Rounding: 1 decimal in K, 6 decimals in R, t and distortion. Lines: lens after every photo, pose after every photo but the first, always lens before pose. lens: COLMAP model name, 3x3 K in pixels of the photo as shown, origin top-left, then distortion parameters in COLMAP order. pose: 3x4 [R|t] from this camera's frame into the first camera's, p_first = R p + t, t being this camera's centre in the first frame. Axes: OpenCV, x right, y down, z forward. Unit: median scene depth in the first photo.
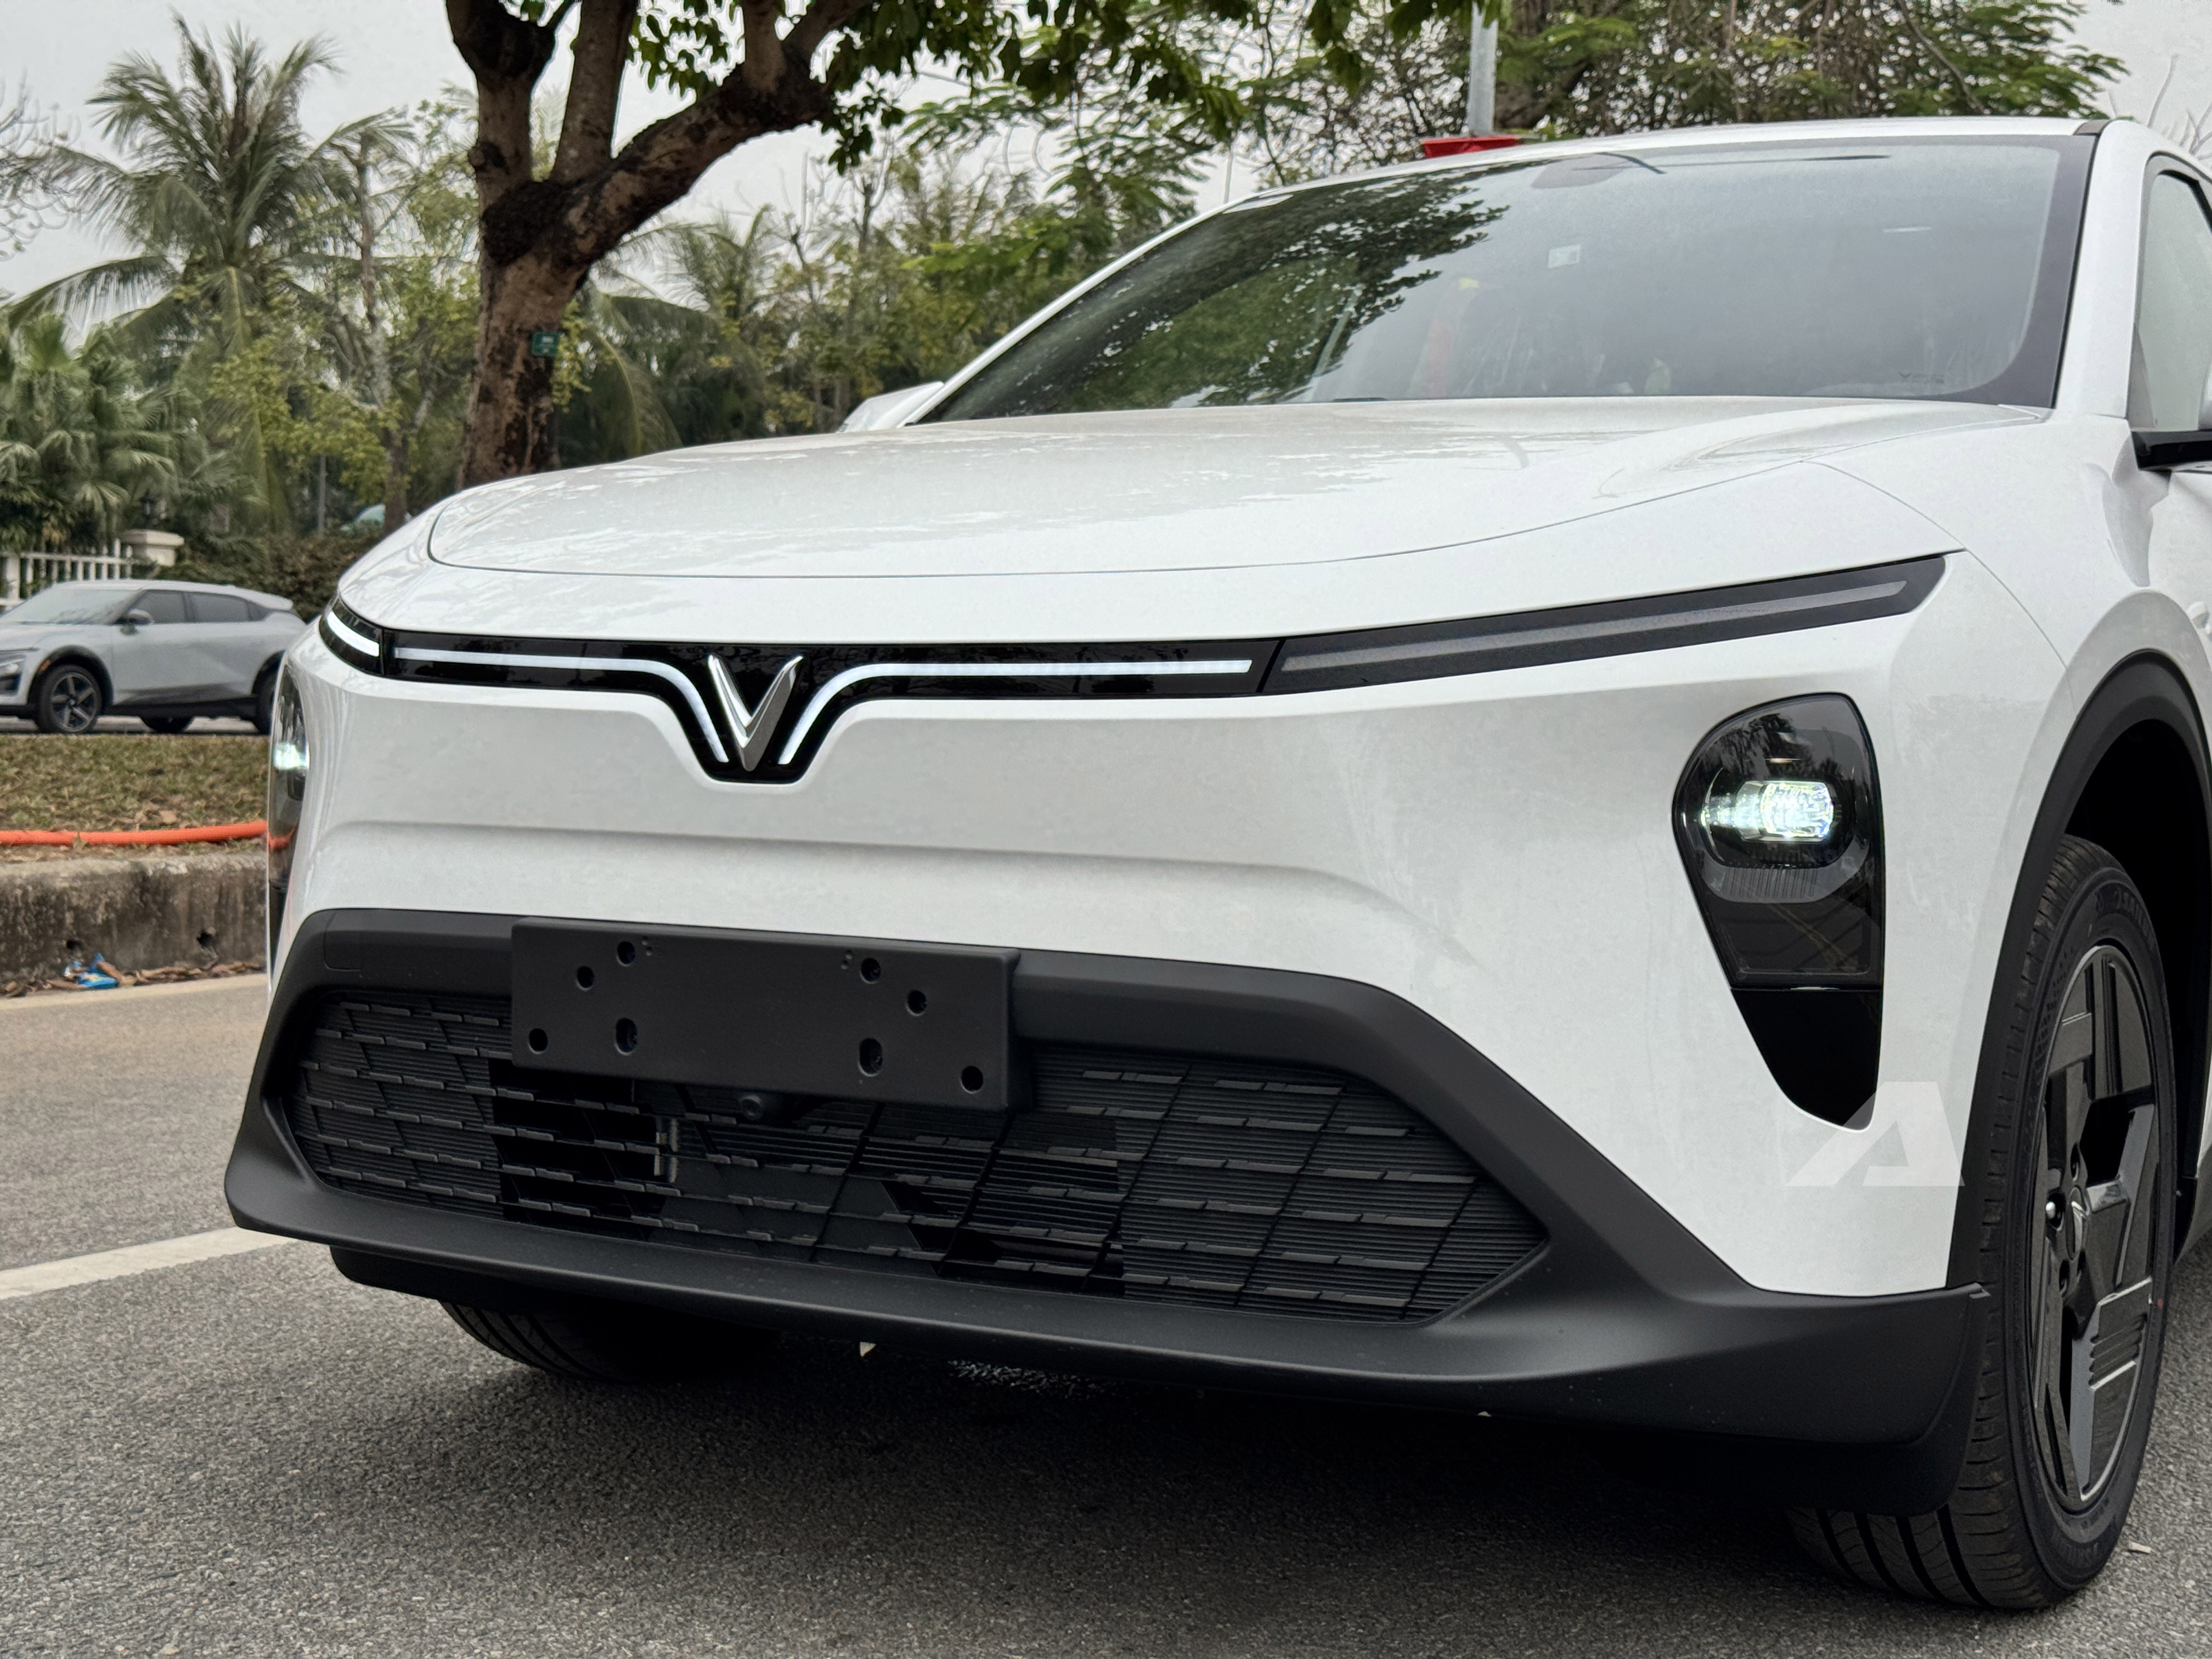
lens RADIAL K [[3112.8, 0, 1134.8], [0, 3112.8, 818.0], [0, 0, 1]] dist [0.199205, -0.437469]
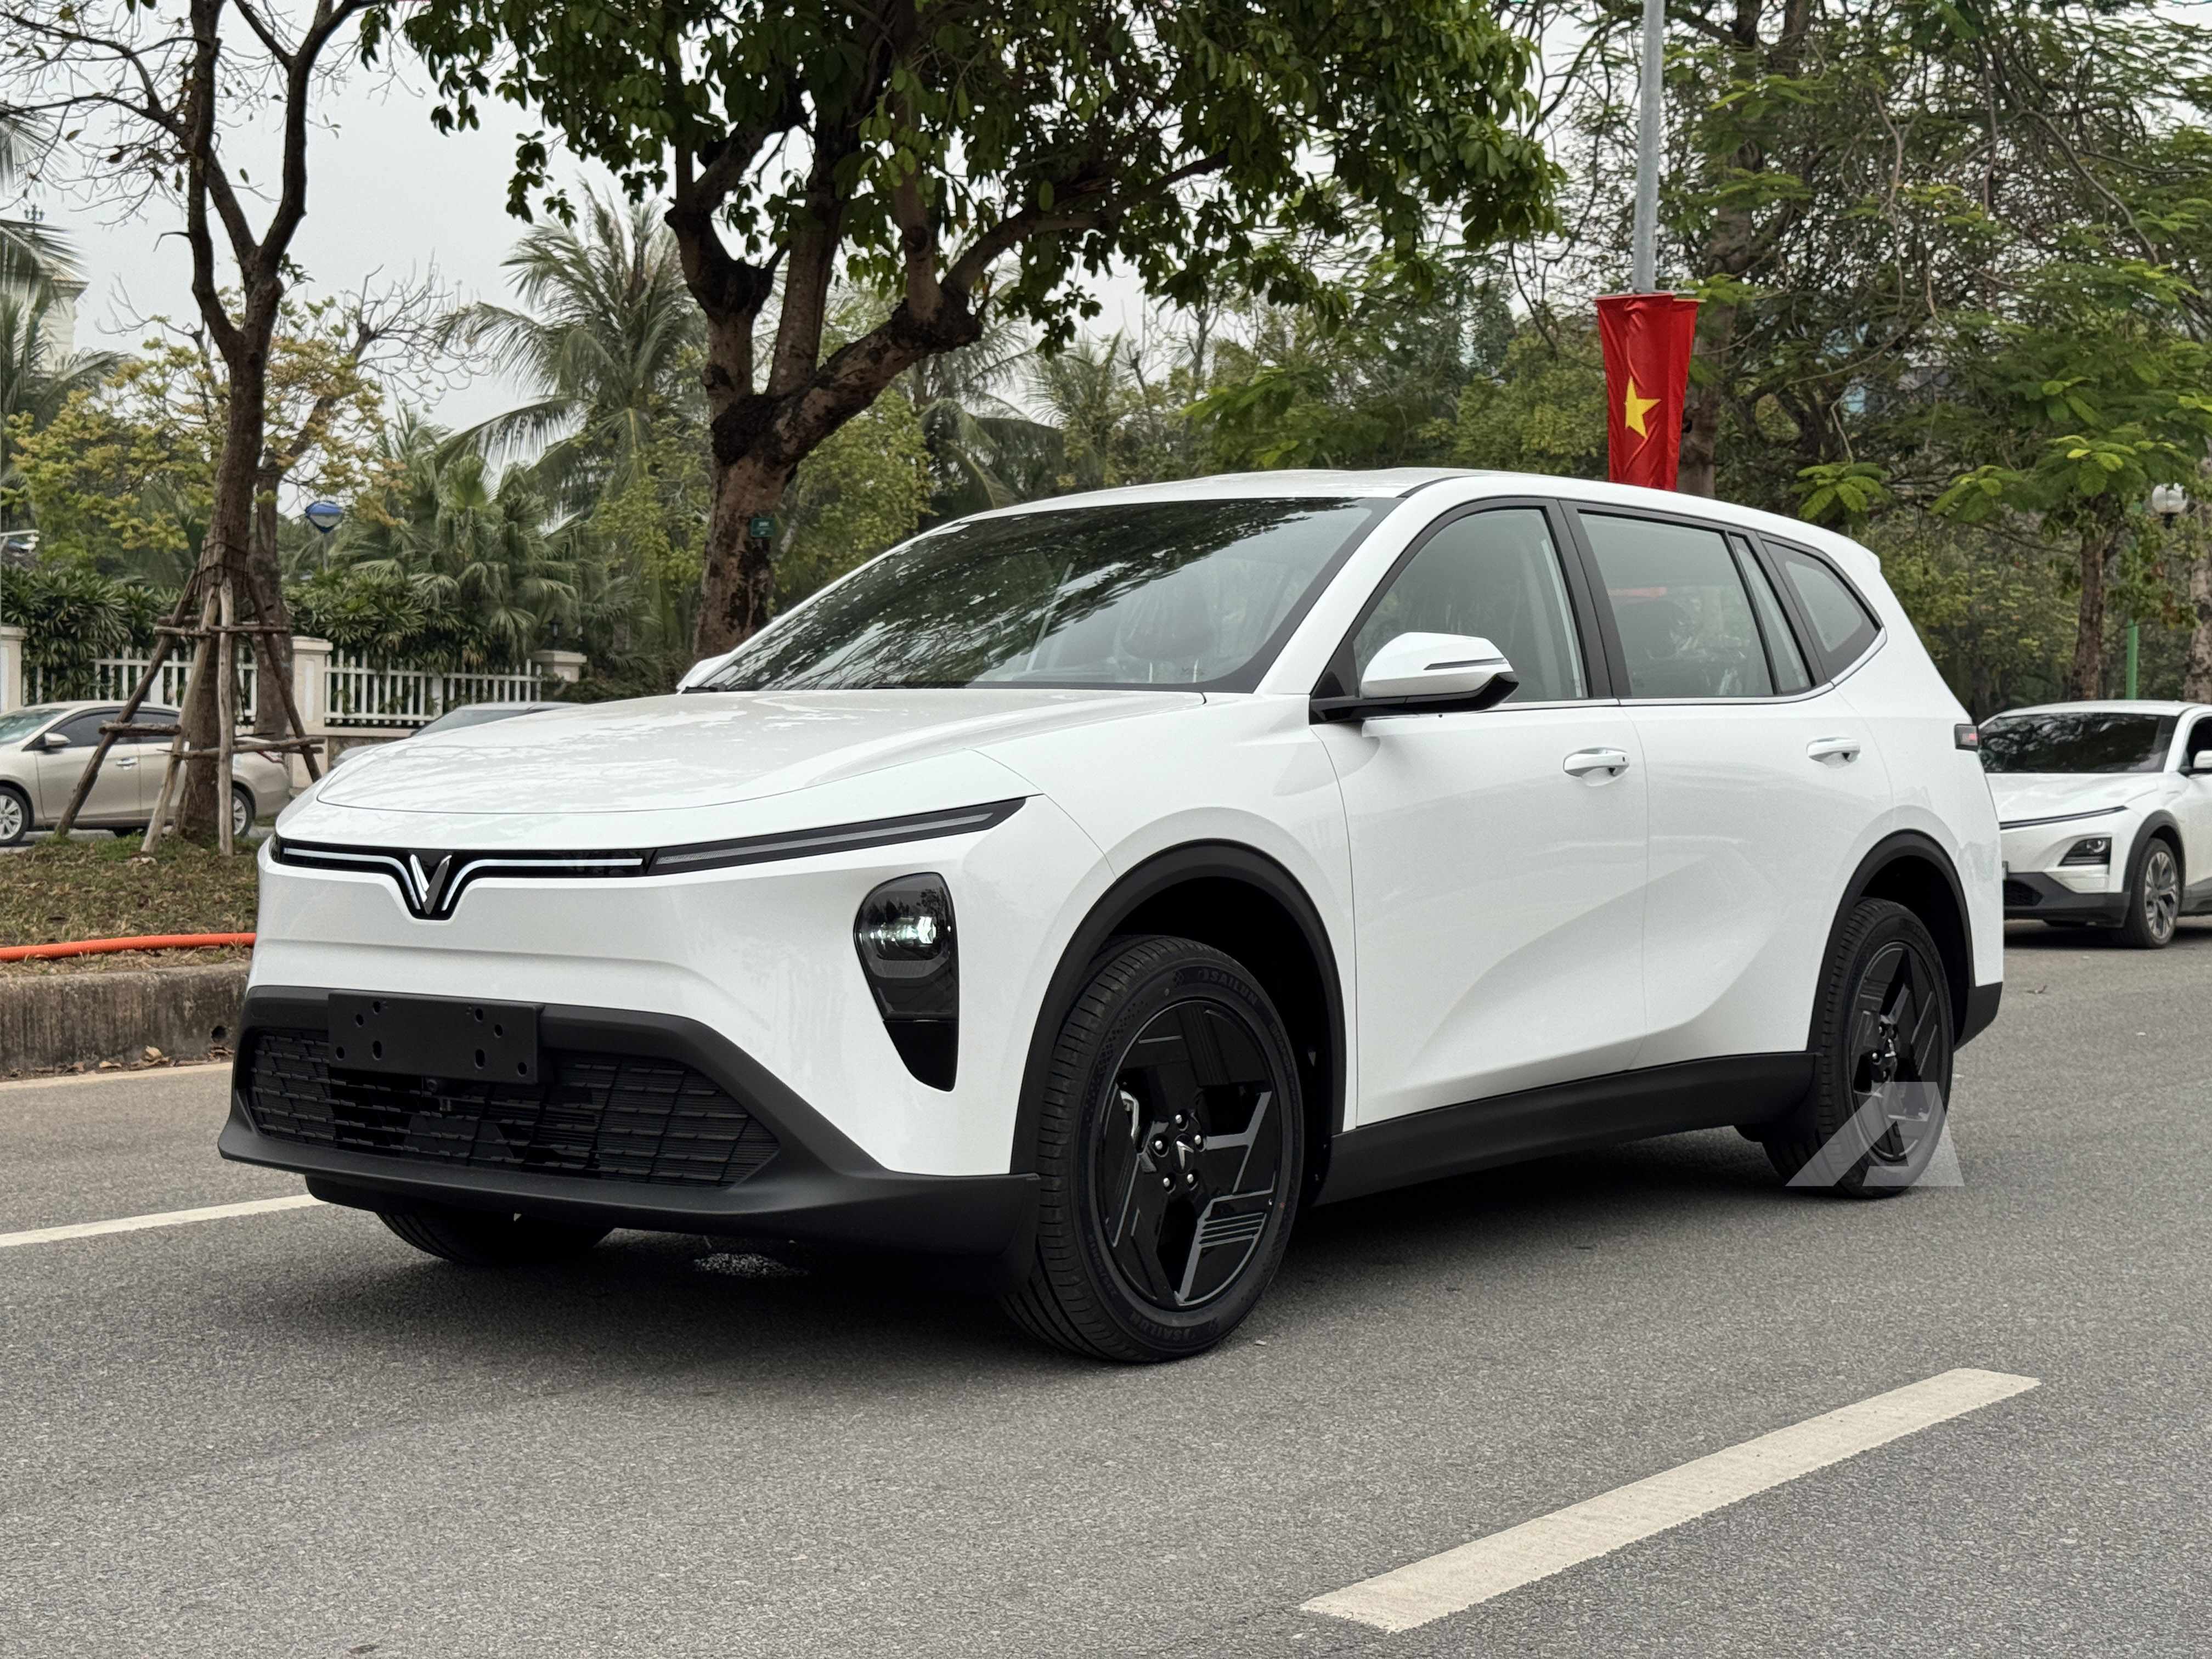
lens RADIAL K [[3143.1, 0, 1109.7], [0, 3143.1, 834.4], [0, 0, 1]] dist [0.203228, -0.460223]
pose [[0.989235, -0.010639, -0.145949, 0.055645], [0.007511, 0.999730, -0.021968, -0.001678], [0.146144, 0.020636, 0.989048, -0.085494]]
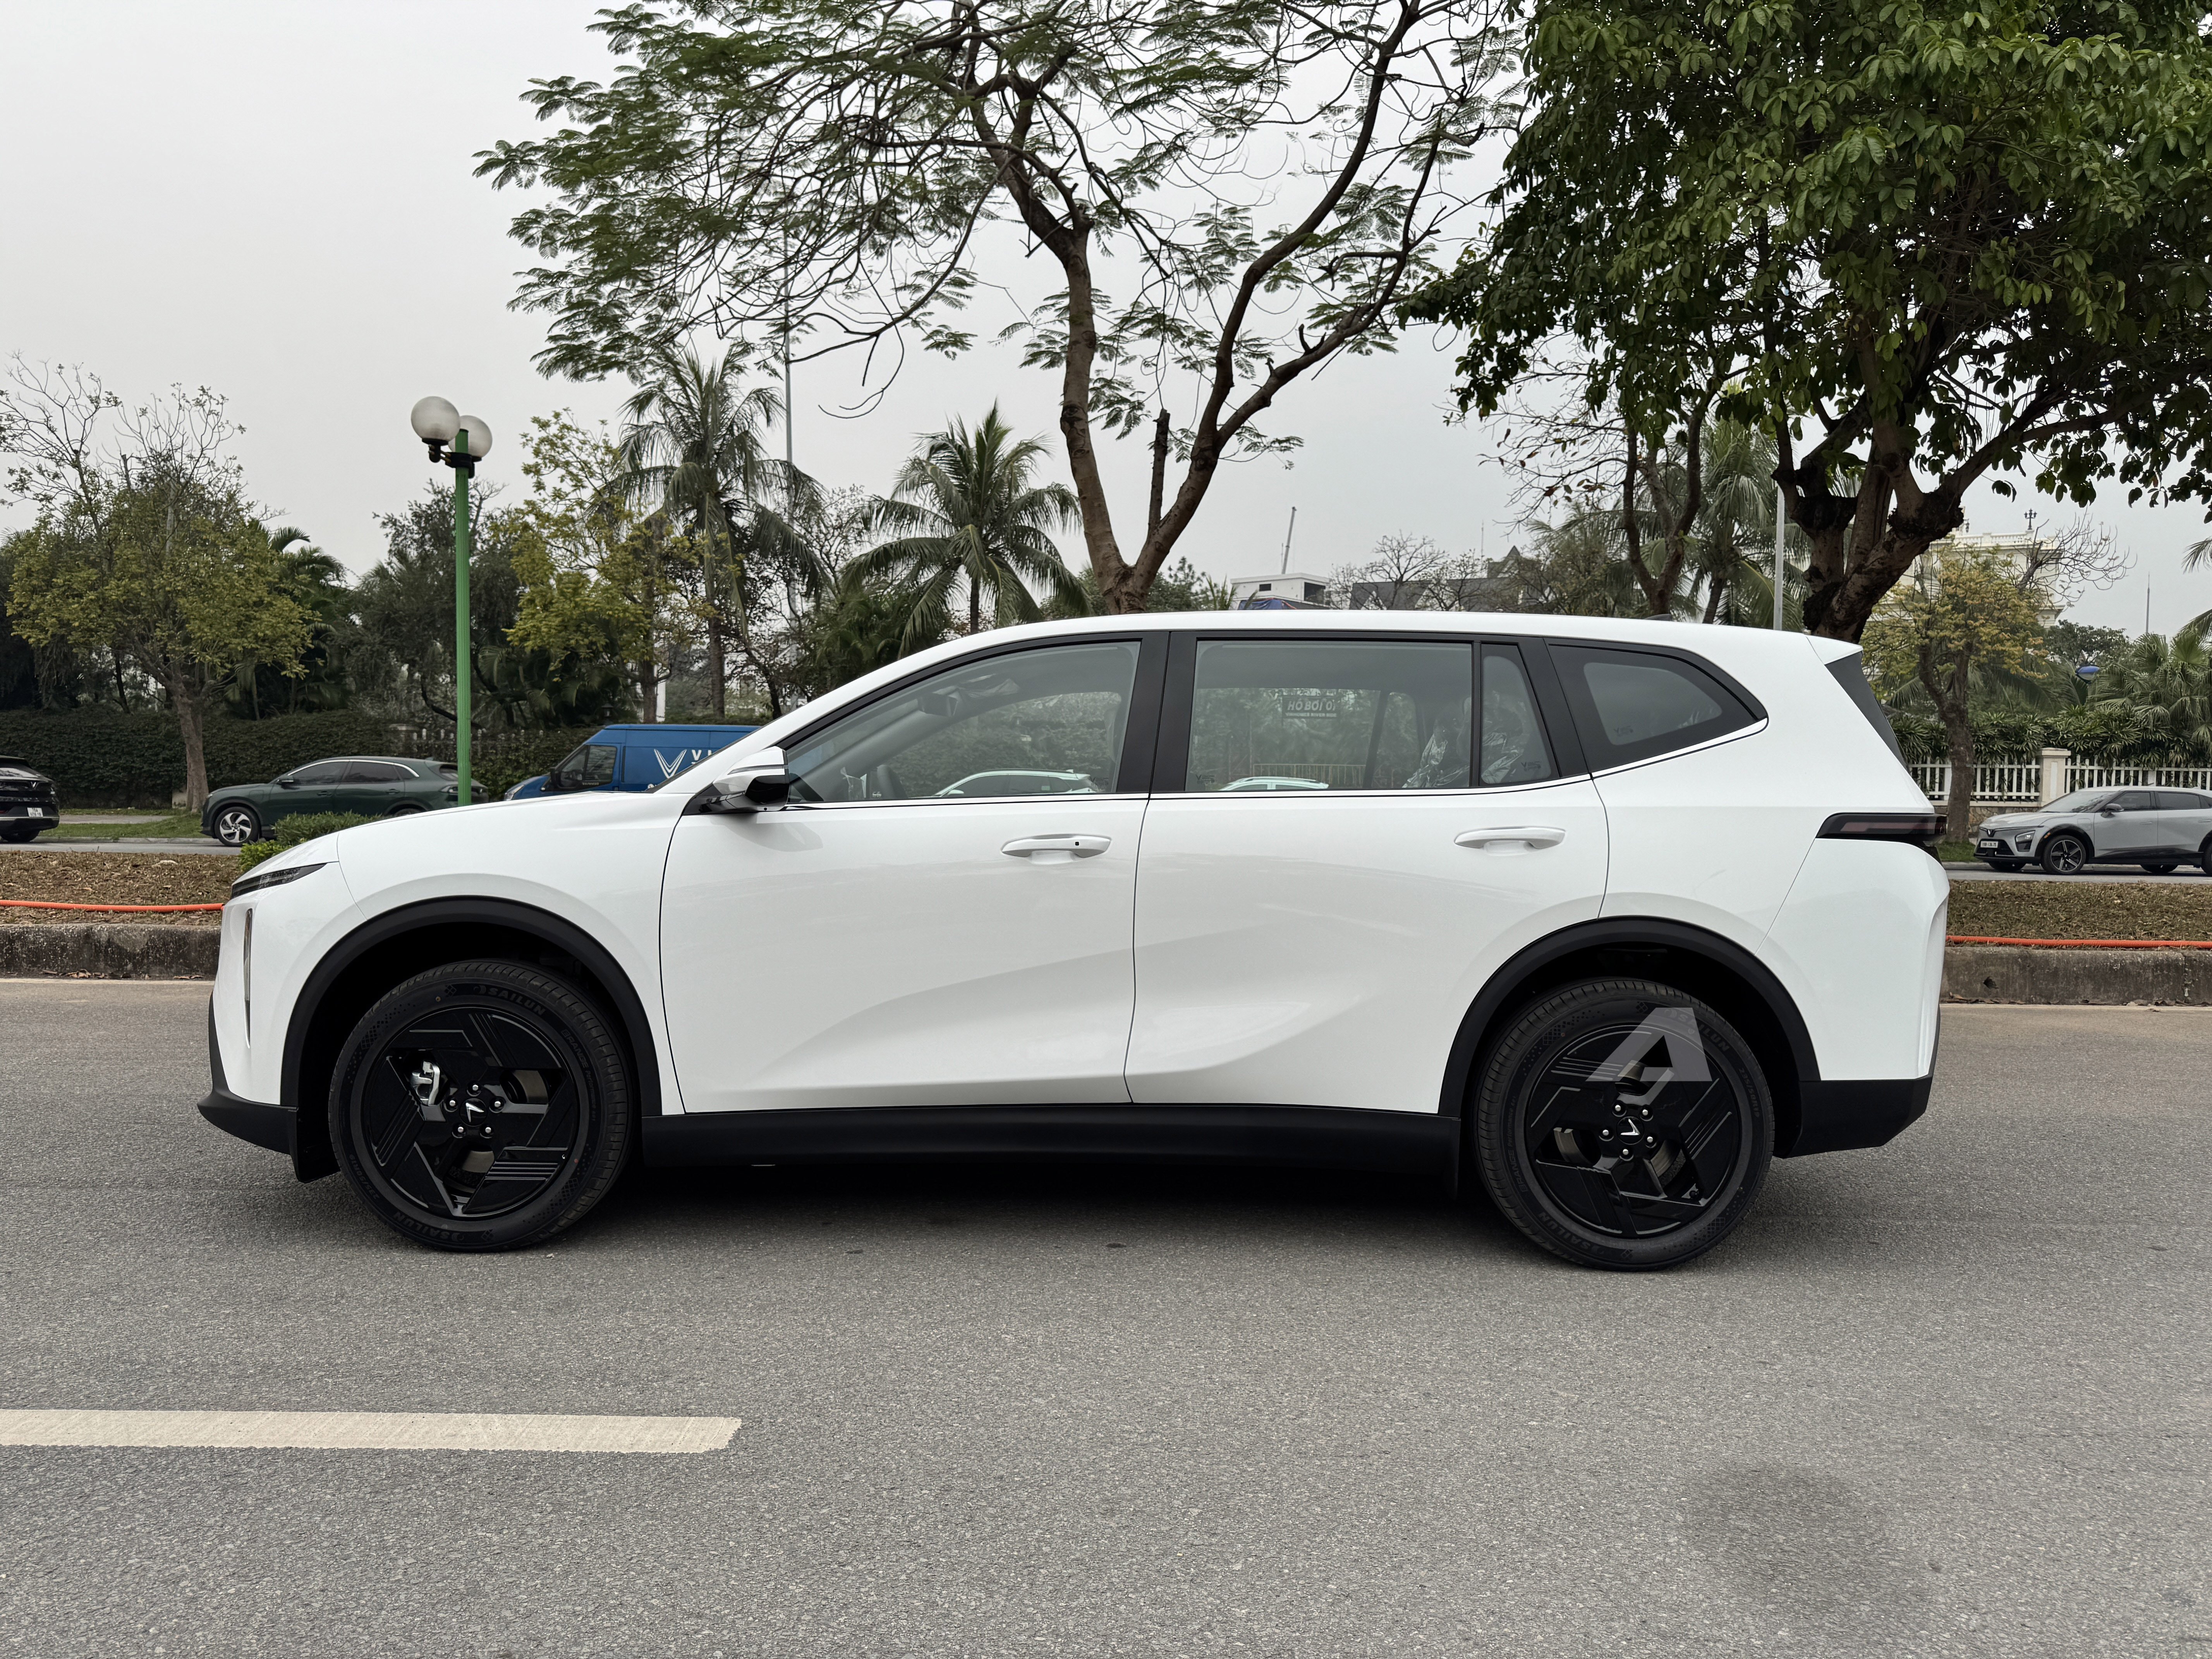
lens RADIAL K [[1572.1, 0, 1106.0], [0, 1572.1, 829.5], [0, 0, 1]] dist [0.066844, -0.079913]
pose [[0.490930, -0.000330, -0.871199, 0.181529], [-0.038696, 0.999005, -0.022184, -0.010336], [0.870339, 0.044603, 0.490429, 0.084474]]
